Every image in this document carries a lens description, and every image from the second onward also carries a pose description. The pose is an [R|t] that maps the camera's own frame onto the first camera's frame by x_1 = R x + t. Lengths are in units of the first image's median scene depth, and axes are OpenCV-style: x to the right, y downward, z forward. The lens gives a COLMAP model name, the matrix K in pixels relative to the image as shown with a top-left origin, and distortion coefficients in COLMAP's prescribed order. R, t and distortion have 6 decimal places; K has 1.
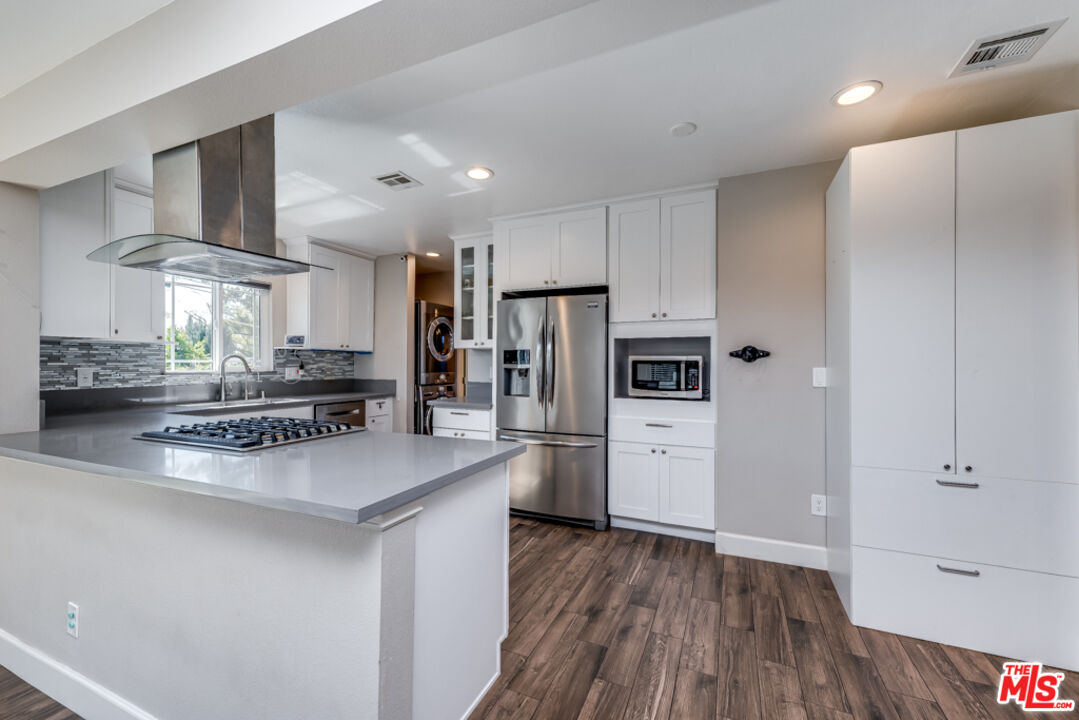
lens RADIAL K [[442.7, 0, 536.6], [0, 442.7, 361.5], [0, 0, 1]] dist [0.003473, 0.000275]
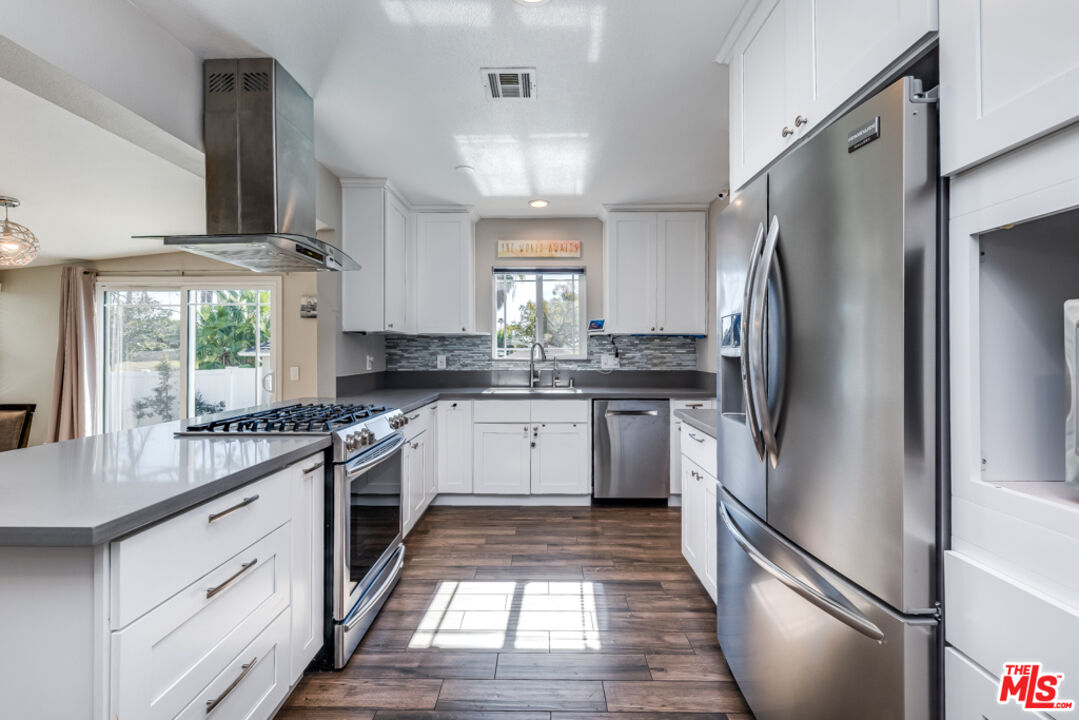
lens RADIAL K [[442.7, 0, 536.6], [0, 442.7, 361.5], [0, 0, 1]] dist [0.003473, 0.000275]
pose [[0.381684, 0.017729, -0.924123, 0.254816], [0.004763, 0.999765, 0.021147, 0.006329], [0.924281, -0.012473, 0.381509, 0.568078]]
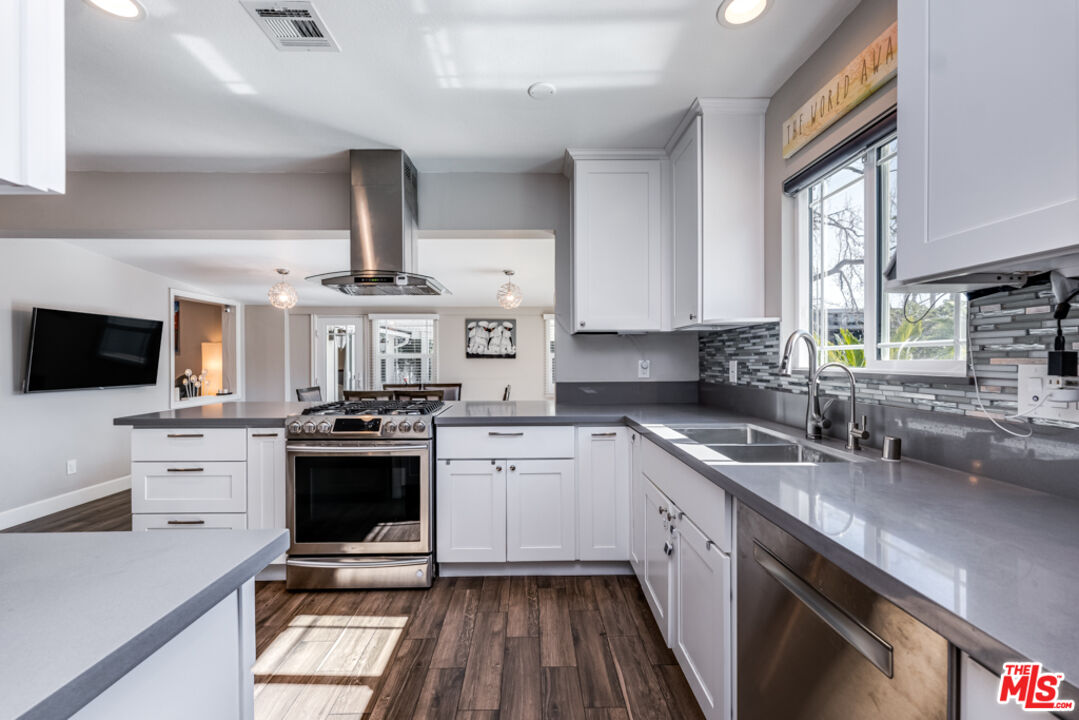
lens RADIAL K [[442.7, 0, 536.6], [0, 442.7, 361.5], [0, 0, 1]] dist [0.003473, 0.000275]
pose [[-0.913011, 0.007364, -0.407869, -0.256447], [0.005828, 0.999970, 0.005008, 0.010095], [0.407894, 0.002195, -0.913027, 1.204643]]
